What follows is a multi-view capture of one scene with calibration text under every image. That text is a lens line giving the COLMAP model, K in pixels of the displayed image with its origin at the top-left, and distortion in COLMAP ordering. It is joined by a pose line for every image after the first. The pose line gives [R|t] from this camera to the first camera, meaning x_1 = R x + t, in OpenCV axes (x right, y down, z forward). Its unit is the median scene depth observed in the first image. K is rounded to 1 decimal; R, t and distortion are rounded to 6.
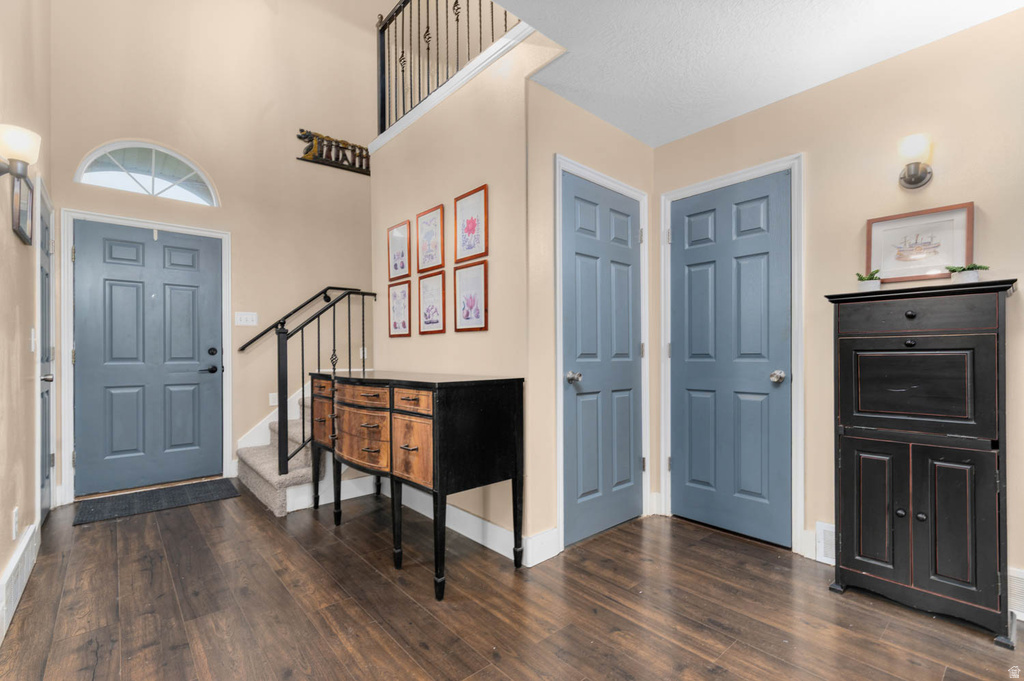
lens RADIAL K [[448.6, 0, 520.4], [0, 448.6, 357.8], [0, 0, 1]] dist [0.003793, -0.001332]
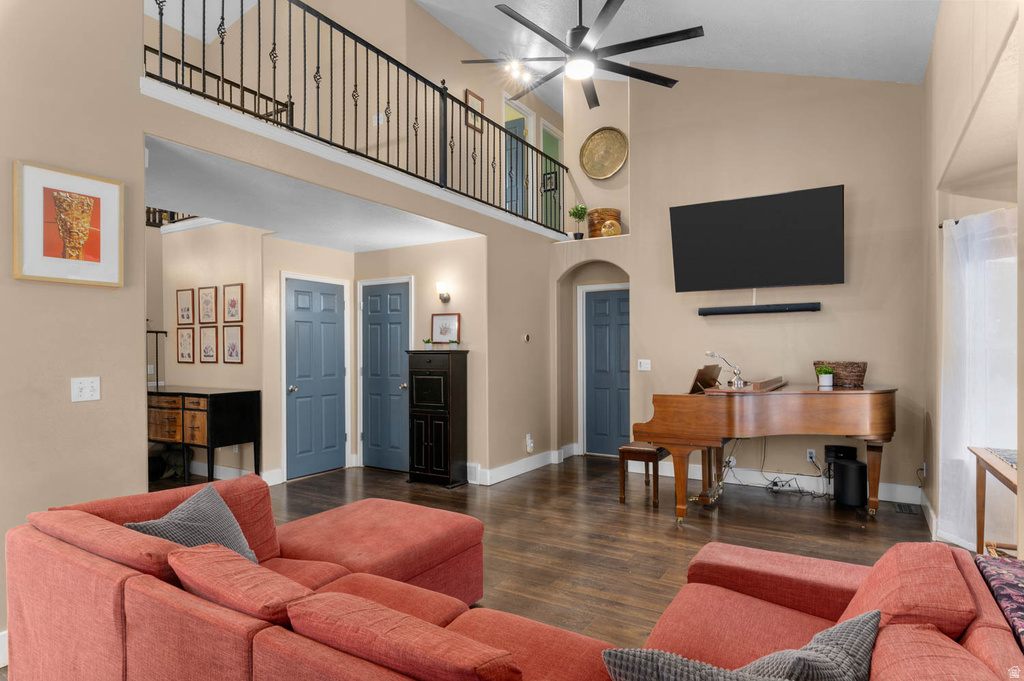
lens RADIAL K [[561.5, 0, 523.9], [0, 561.5, 352.7], [0, 0, 1]] dist [-0.002124, -0.000620]
pose [[0.956638, -0.002308, 0.291271, 0.336031], [0.003096, 0.999993, -0.002246, -0.092869], [-0.291264, 0.003050, 0.956638, -1.419234]]
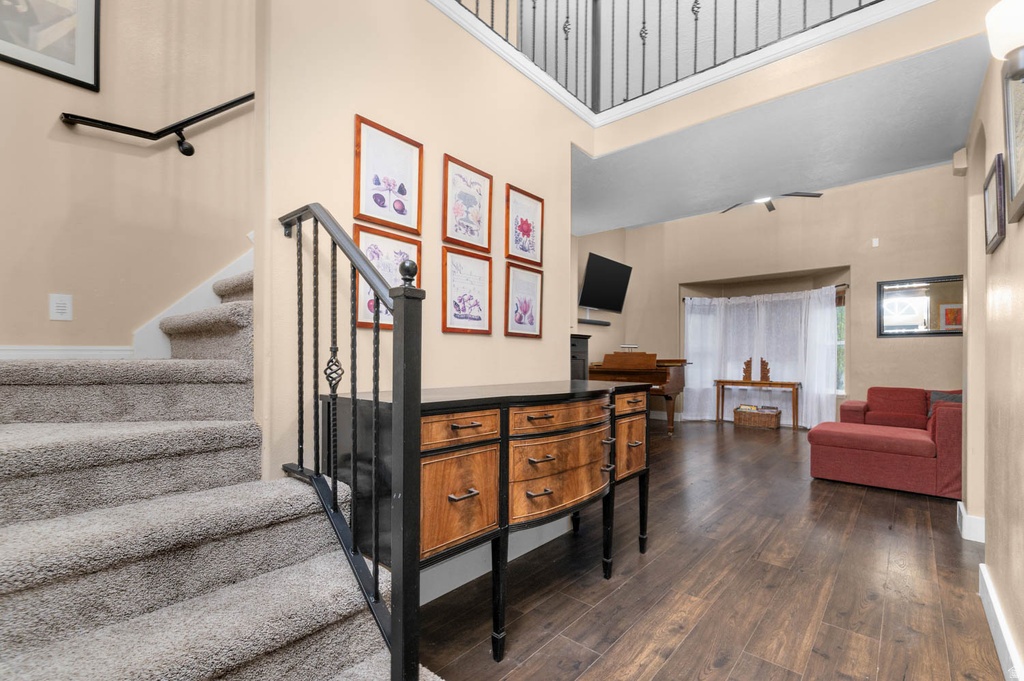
lens RADIAL K [[448.6, 0, 512.7], [0, 448.6, 359.4], [0, 0, 1]] dist [0.003793, -0.001332]
pose [[-0.115803, 0.002821, 0.993268, -1.054039], [0.001081, 0.999996, -0.002714, -0.008683], [-0.993272, 0.000759, -0.115805, 1.130399]]
